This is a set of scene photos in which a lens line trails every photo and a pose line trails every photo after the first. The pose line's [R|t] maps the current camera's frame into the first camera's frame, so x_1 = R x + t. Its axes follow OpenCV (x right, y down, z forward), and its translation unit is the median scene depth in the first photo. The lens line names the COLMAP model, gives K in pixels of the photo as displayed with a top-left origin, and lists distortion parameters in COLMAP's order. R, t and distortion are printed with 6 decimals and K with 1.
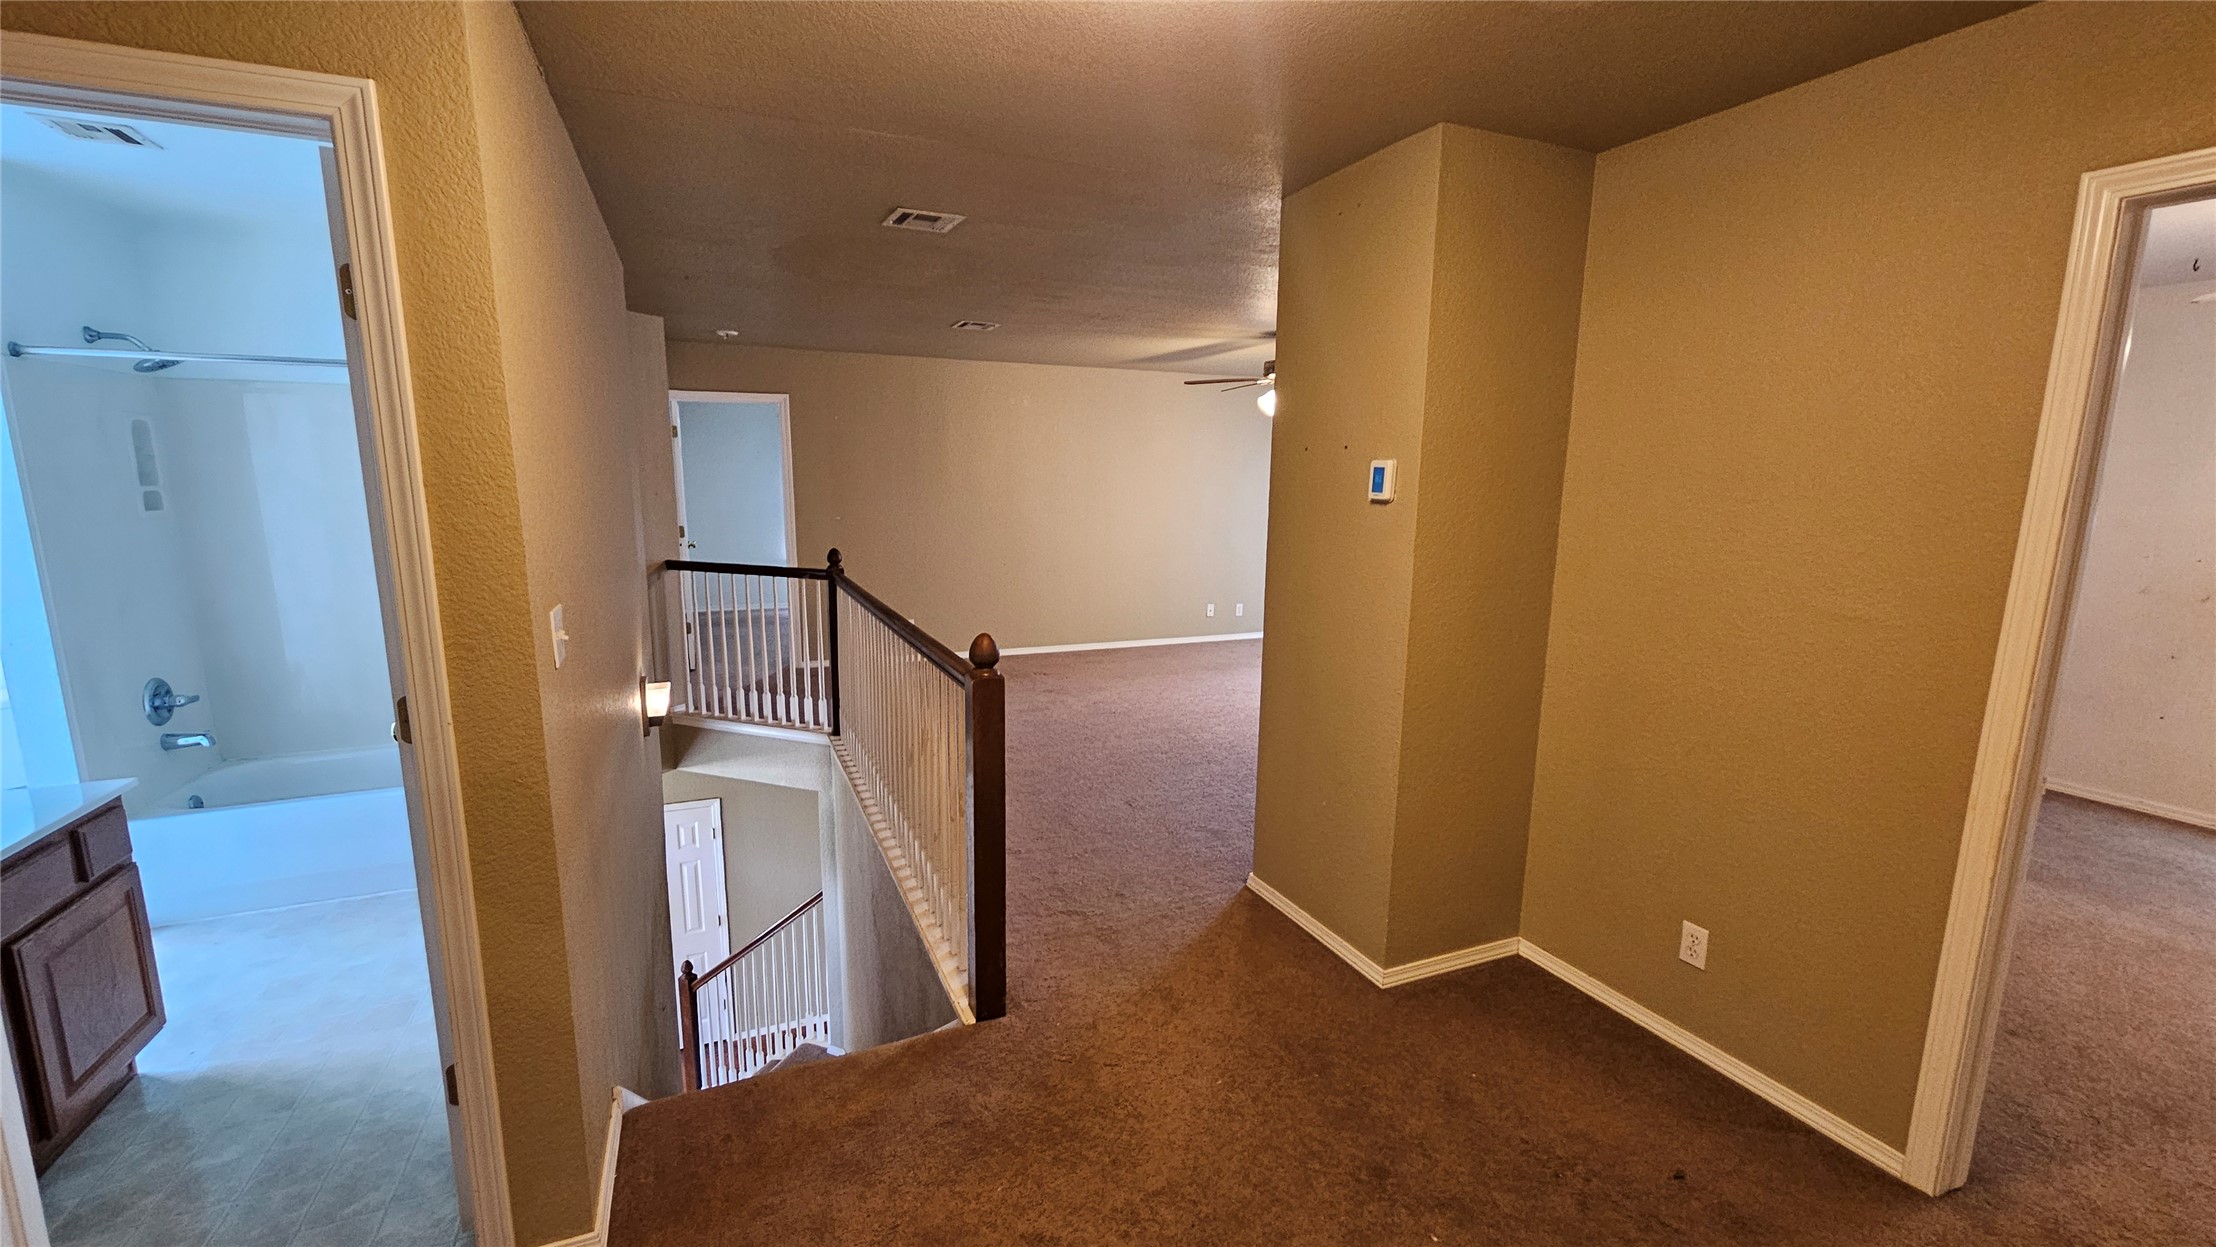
lens RADIAL K [[909.0, 0, 1105.5], [0, 909.0, 624.2], [0, 0, 1]] dist [-0.001486, 0.000600]
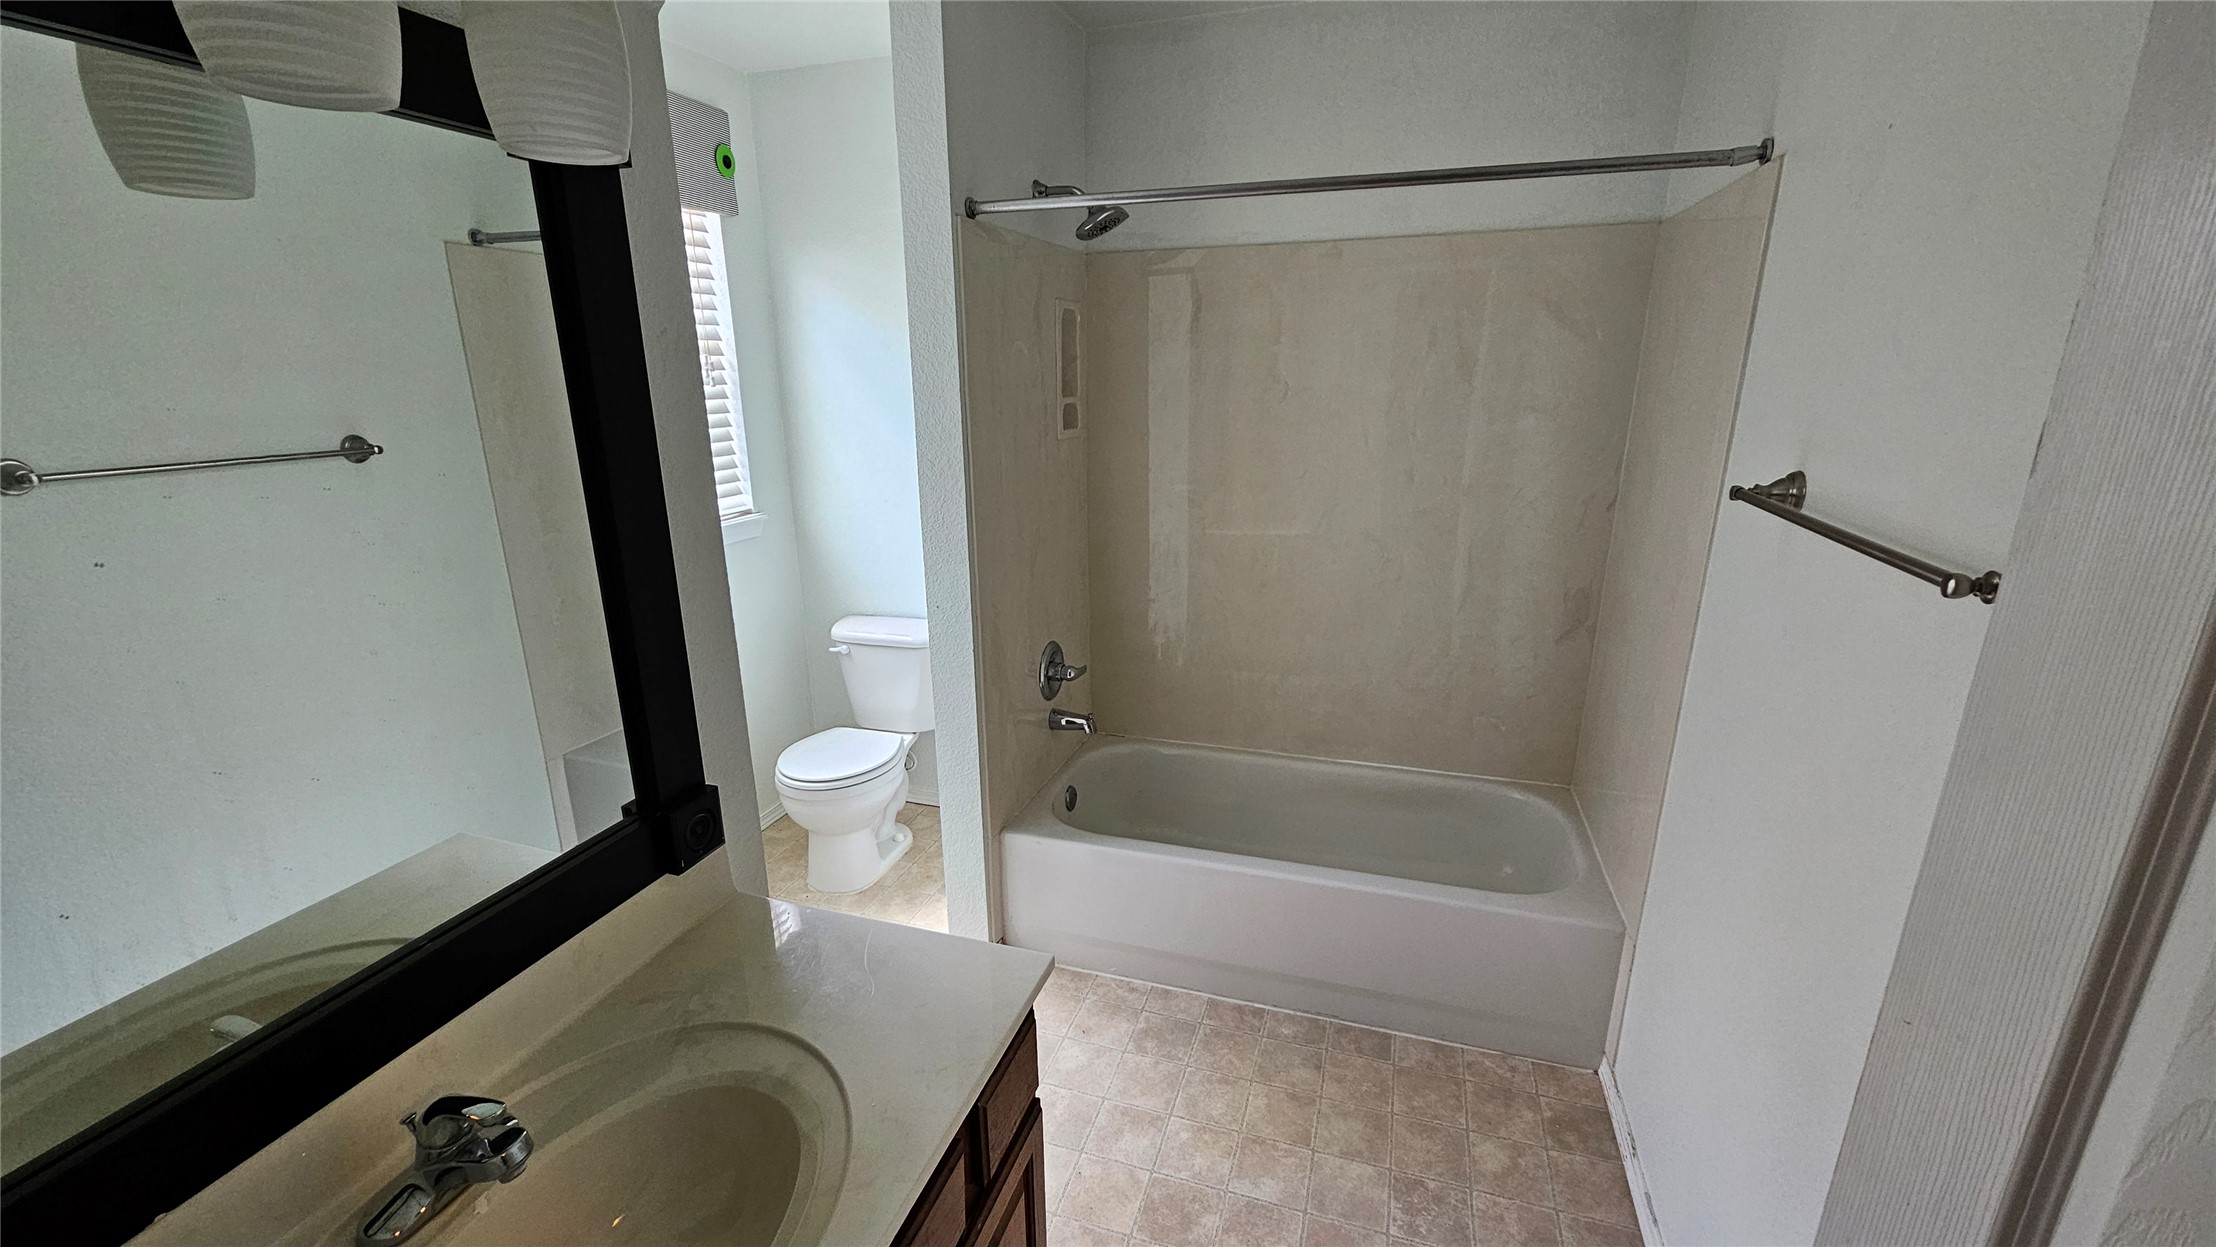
lens RADIAL K [[909.0, 0, 1105.4], [0, 909.0, 638.2], [0, 0, 1]] dist [-0.001486, 0.000600]
pose [[0.753432, 0.167711, -0.635778, -0.499905], [-0.102242, 0.985045, 0.138681, -0.060331], [0.649528, -0.039484, 0.759312, 0.420800]]
